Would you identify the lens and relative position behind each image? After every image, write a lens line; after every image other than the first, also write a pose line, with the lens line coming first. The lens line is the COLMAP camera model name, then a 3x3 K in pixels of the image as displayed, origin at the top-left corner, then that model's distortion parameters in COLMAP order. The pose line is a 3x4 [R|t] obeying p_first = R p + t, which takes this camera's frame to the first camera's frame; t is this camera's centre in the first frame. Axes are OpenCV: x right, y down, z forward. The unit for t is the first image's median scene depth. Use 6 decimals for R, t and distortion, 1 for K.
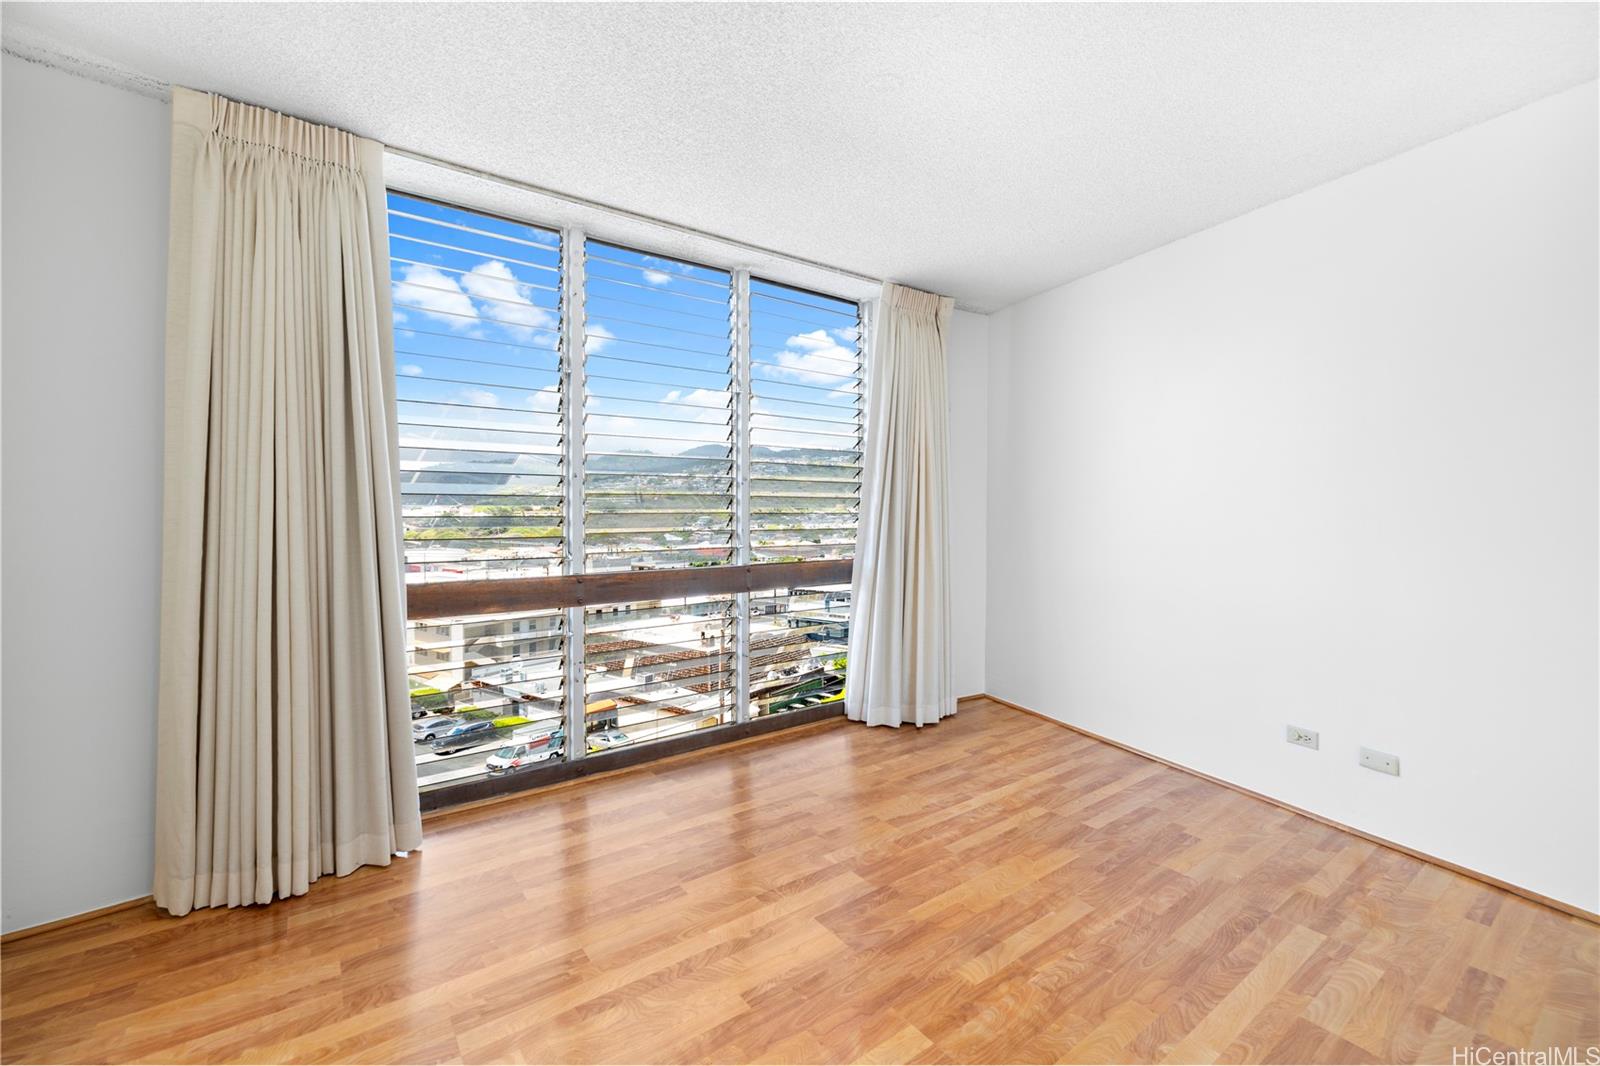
lens RADIAL K [[689.9, 0, 794.7], [0, 689.9, 513.9], [0, 0, 1]] dist [-0.000296, 0.000217]
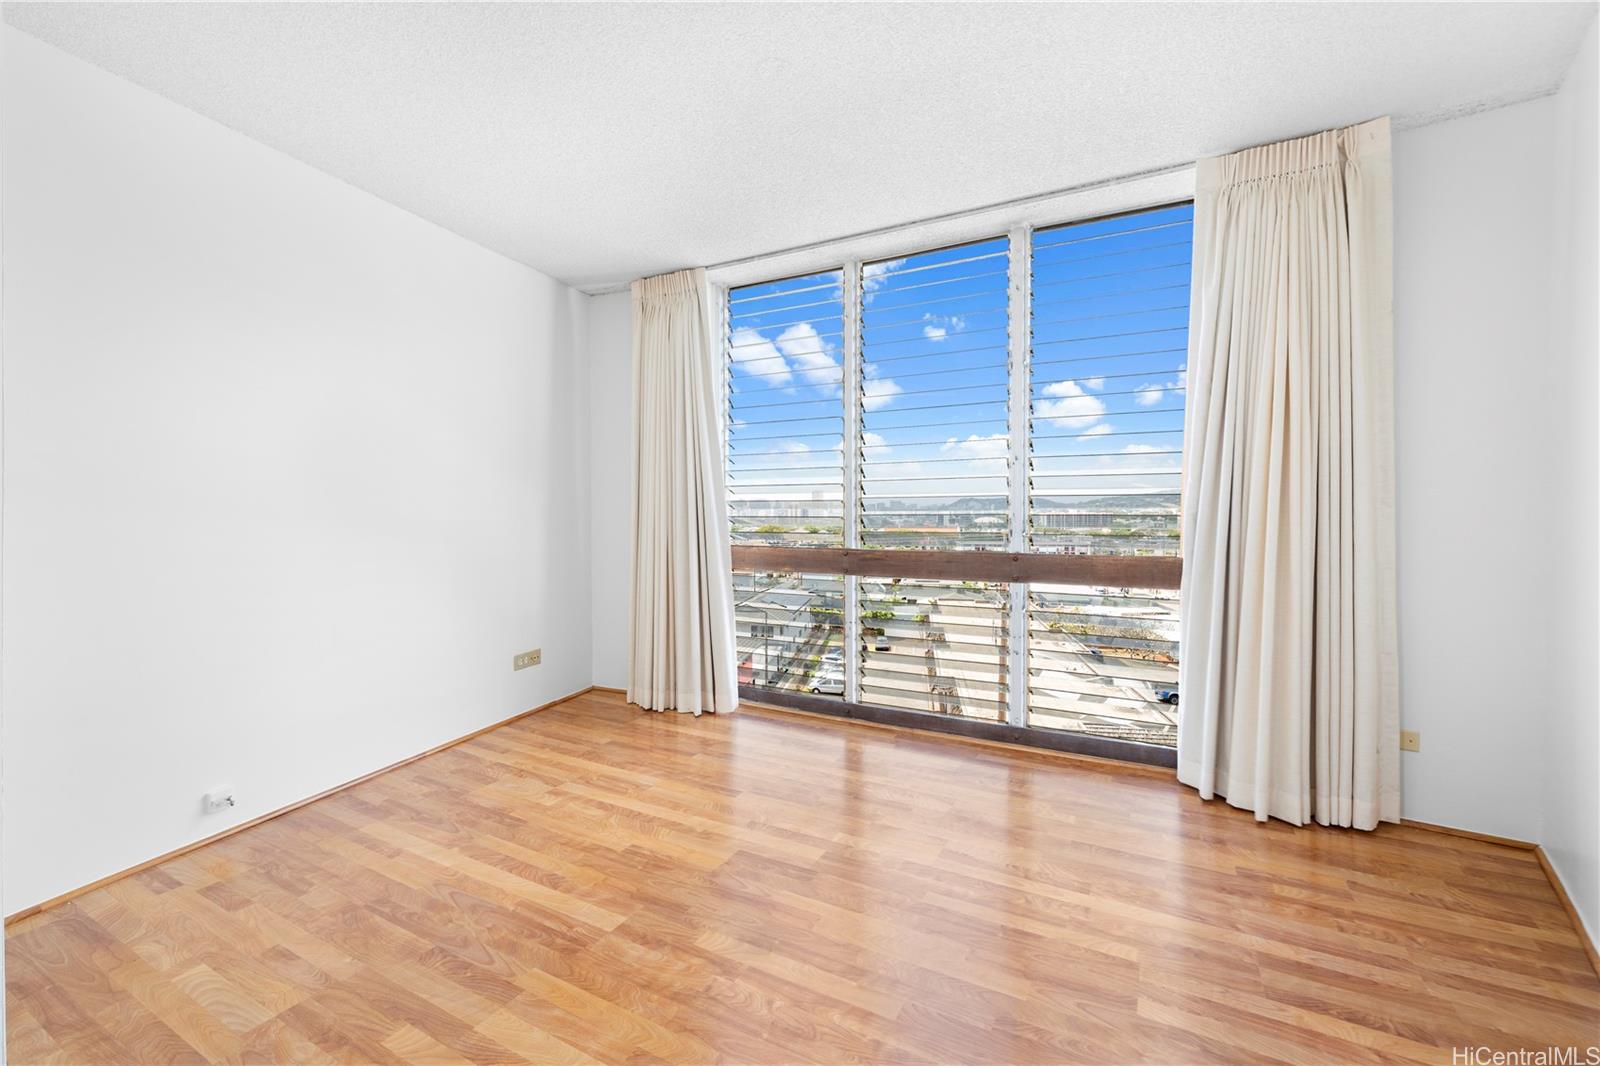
lens RADIAL K [[689.9, 0, 794.7], [0, 689.9, 513.9], [0, 0, 1]] dist [-0.000296, 0.000217]
pose [[0.407621, 0.006002, -0.913132, 0.855825], [-0.002028, 0.999982, 0.005668, 0.023666], [0.913149, -0.000458, 0.407625, 0.488163]]
